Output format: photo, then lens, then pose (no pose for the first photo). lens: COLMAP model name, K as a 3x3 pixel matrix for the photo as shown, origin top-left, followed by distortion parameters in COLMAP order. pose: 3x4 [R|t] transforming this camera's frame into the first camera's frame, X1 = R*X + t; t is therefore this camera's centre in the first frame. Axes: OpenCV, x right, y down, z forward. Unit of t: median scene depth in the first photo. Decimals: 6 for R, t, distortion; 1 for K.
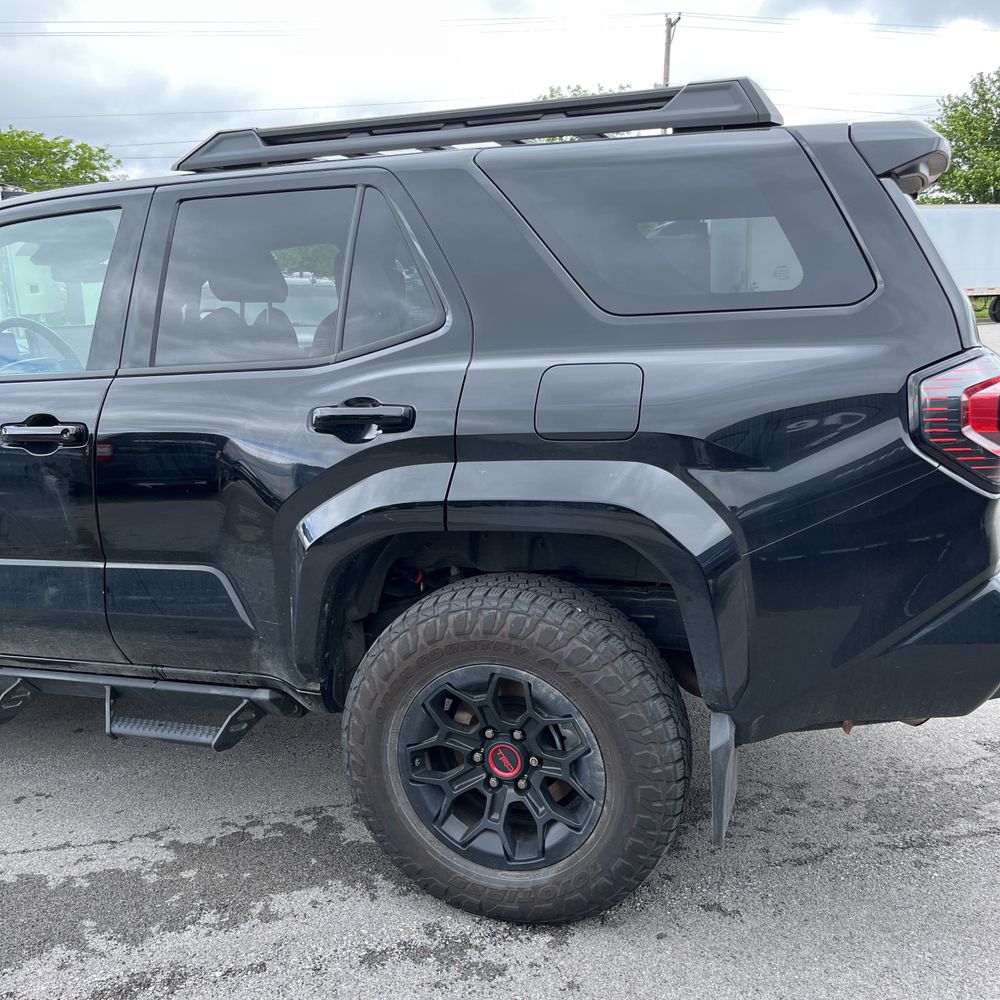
lens RADIAL K [[1022.6, 0, 503.3], [0, 1022.6, 500.5], [0, 0, 1]] dist [0.026199, 0.000000]
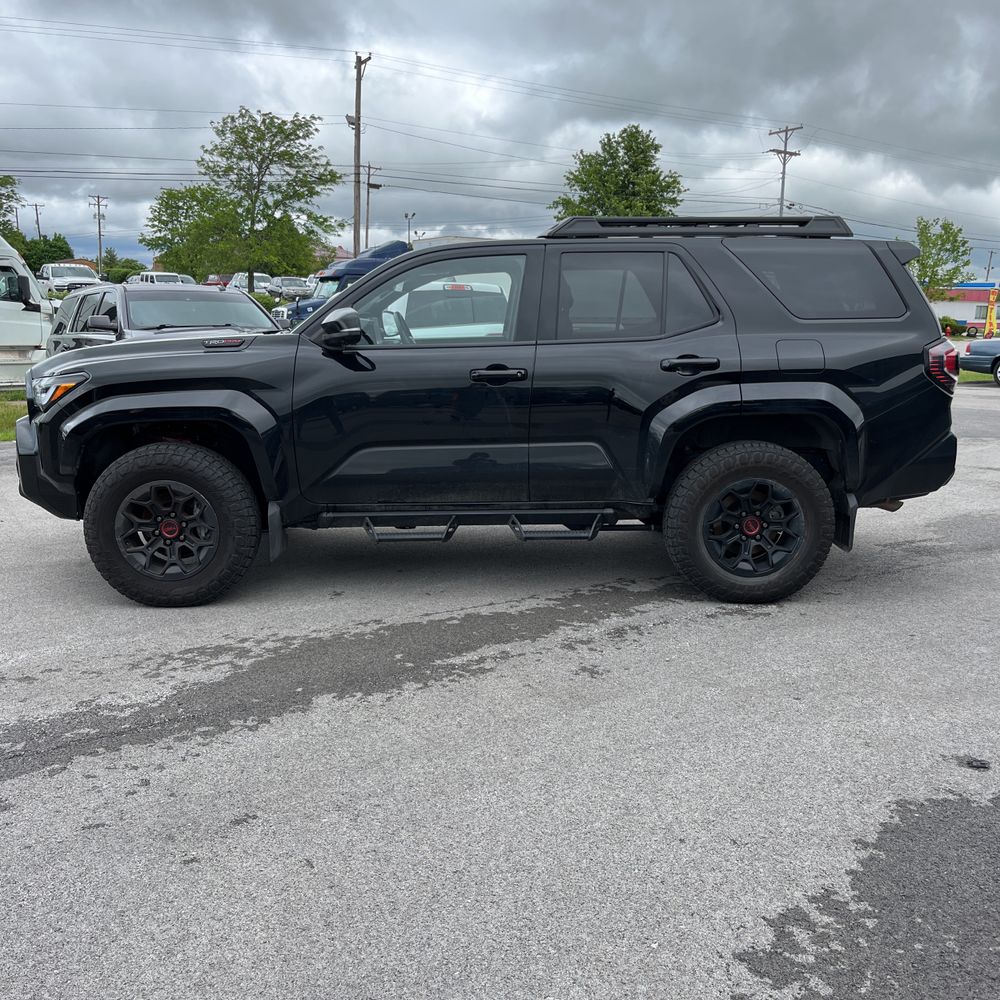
lens RADIAL K [[1022.6, 0, 502.4], [0, 1022.6, 502.1], [0, 0, 1]] dist [0.026199, 0.000000]
pose [[0.940299, -0.027548, 0.339232, -1.200021], [0.032956, 0.999405, -0.010191, 0.207169], [-0.338749, 0.020763, 0.940648, -0.825069]]
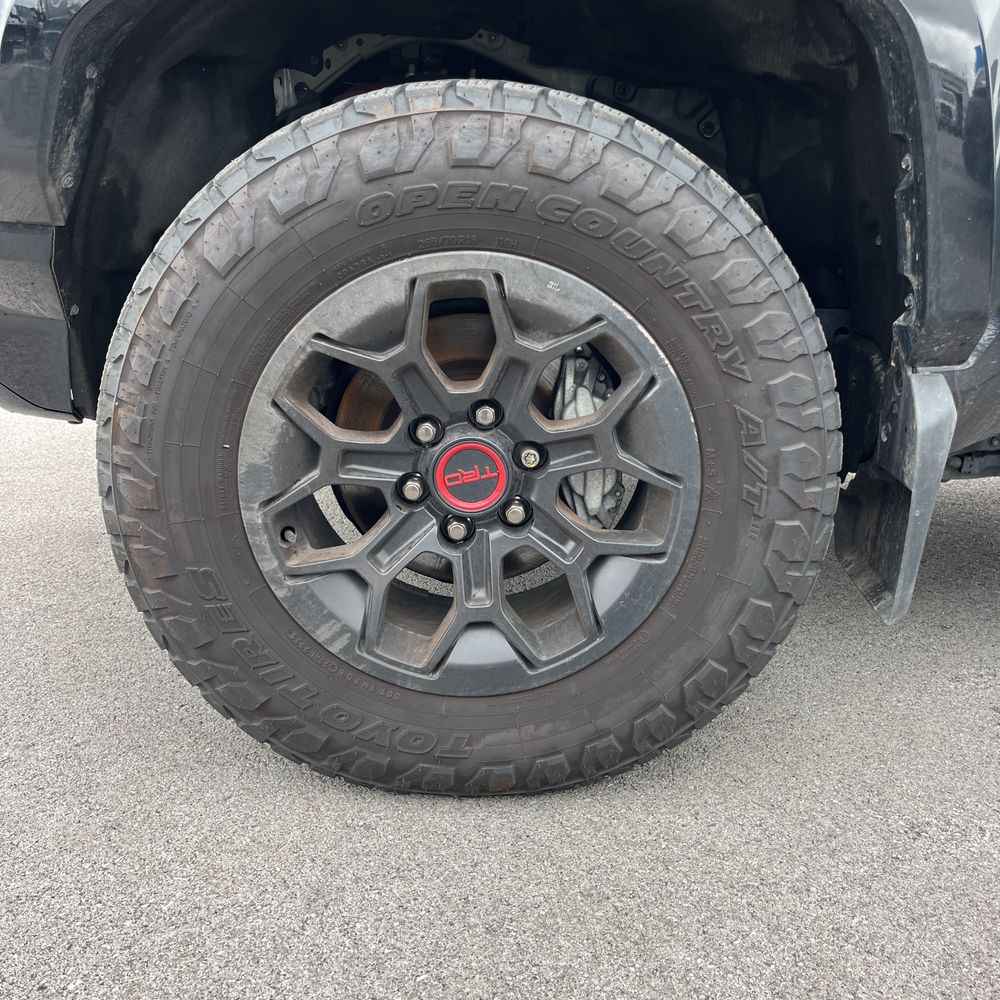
lens RADIAL K [[1022.6, 0, 489.9], [0, 1022.6, 491.3], [0, 0, 1]] dist [0.026199, 0.000000]
pose [[0.948191, -0.027538, 0.316505, -1.272507], [0.002681, 0.996894, 0.078705, 0.187769], [-0.317689, -0.073779, 0.945320, 0.909998]]
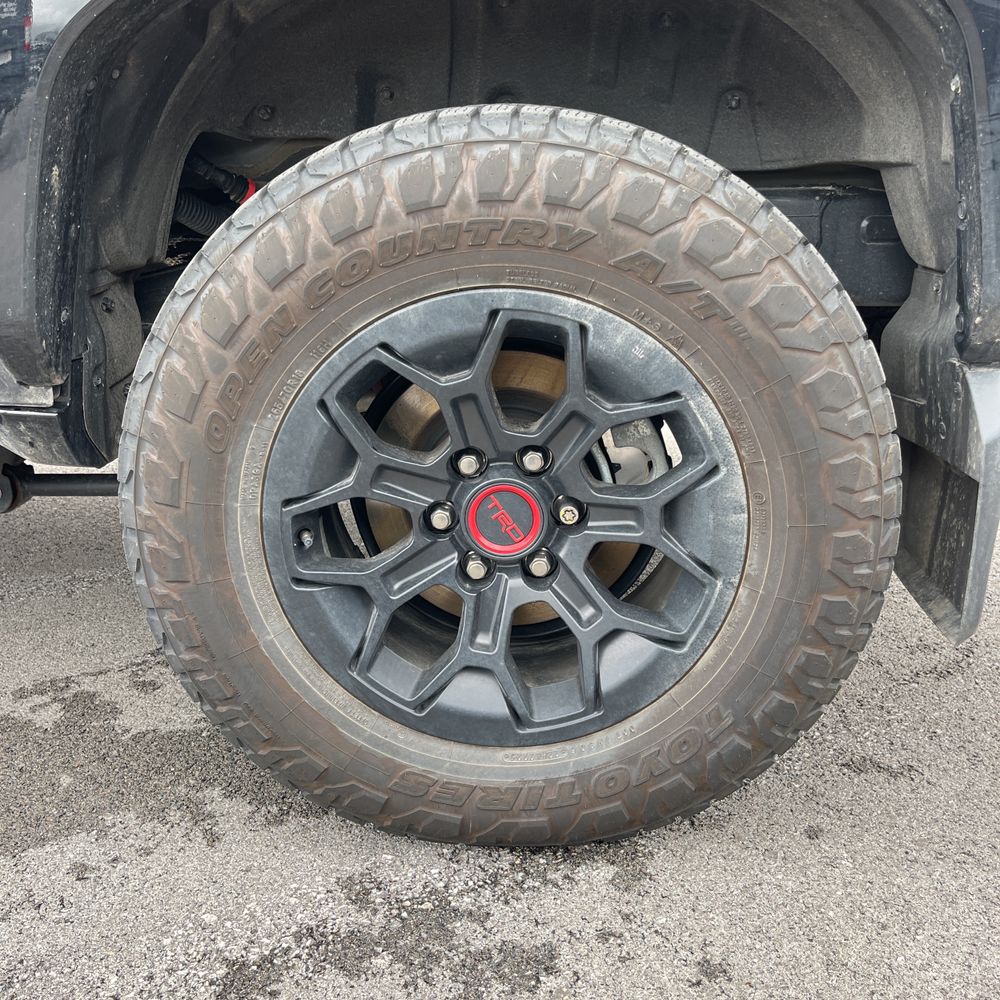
lens RADIAL K [[1022.6, 0, 503.4], [0, 1022.6, 498.2], [0, 0, 1]] dist [0.026199, 0.000000]
pose [[0.962889, -0.060801, 0.262960, -0.118804], [0.029255, 0.992067, 0.122260, 0.187054], [-0.268308, -0.110030, 0.957029, 0.557330]]
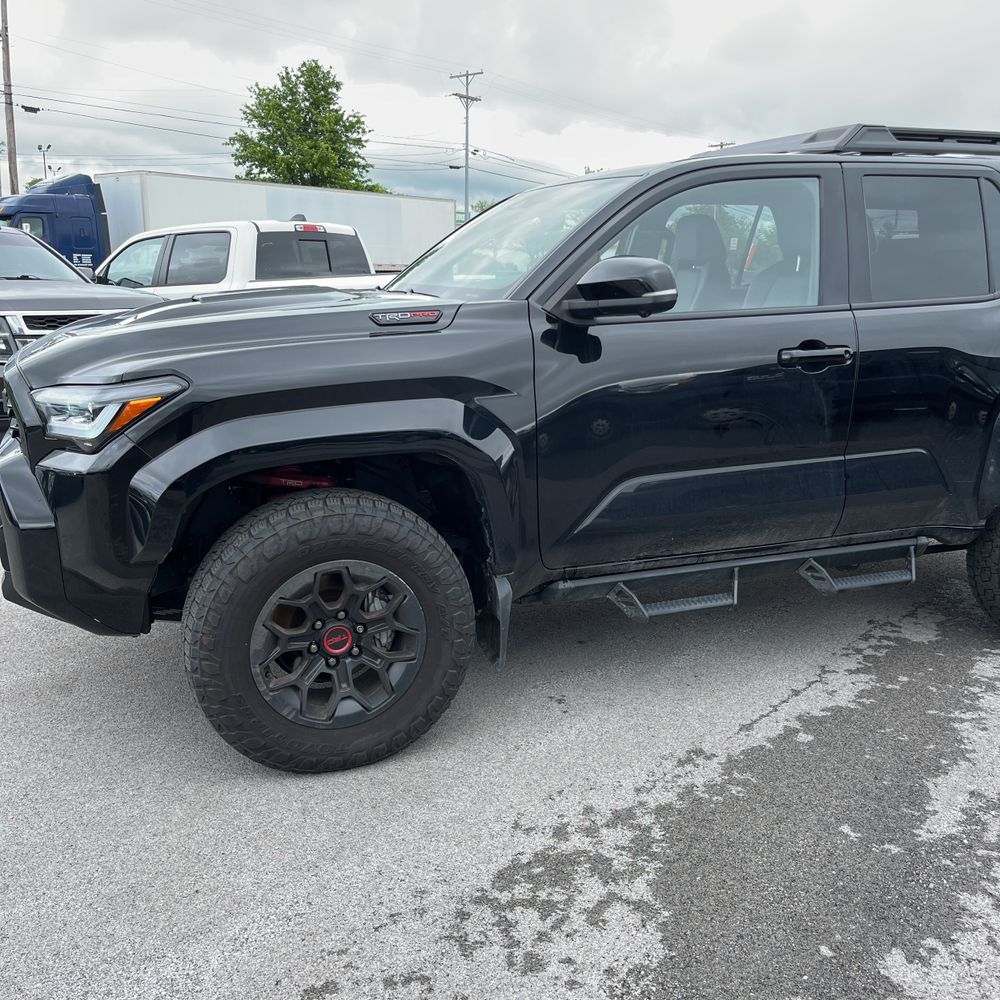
lens RADIAL K [[1022.6, 0, 495.1], [0, 1022.6, 482.3], [0, 0, 1]] dist [0.026199, 0.000000]
pose [[0.782357, -0.099089, 0.614898, -1.709766], [0.092656, 0.994794, 0.042419, -0.000796], [-0.615900, 0.023787, 0.787465, 0.292325]]
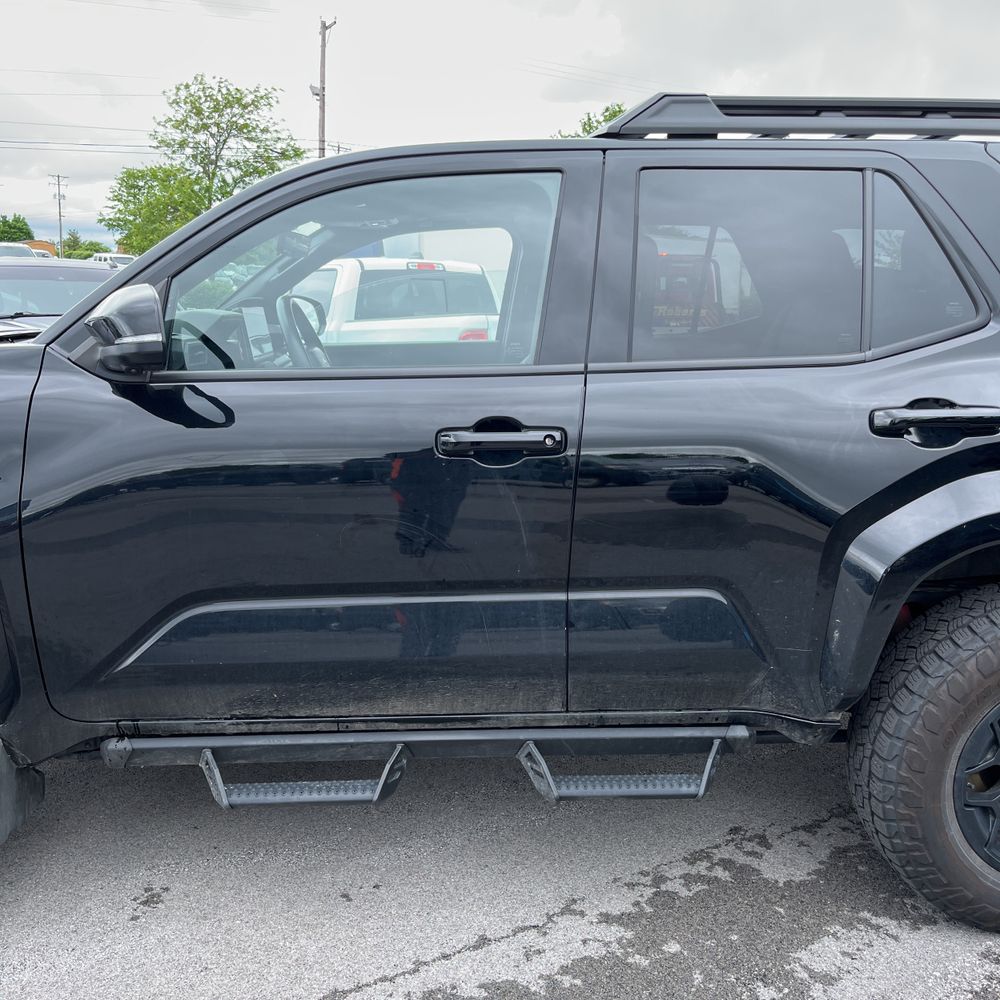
lens RADIAL K [[1022.6, 0, 495.5], [0, 1022.6, 500.7], [0, 0, 1]] dist [0.026199, 0.000000]
pose [[0.933354, -0.026764, 0.357958, -0.831406], [0.028384, 0.999597, 0.000730, -0.019773], [-0.357833, 0.009479, 0.933737, 0.270050]]
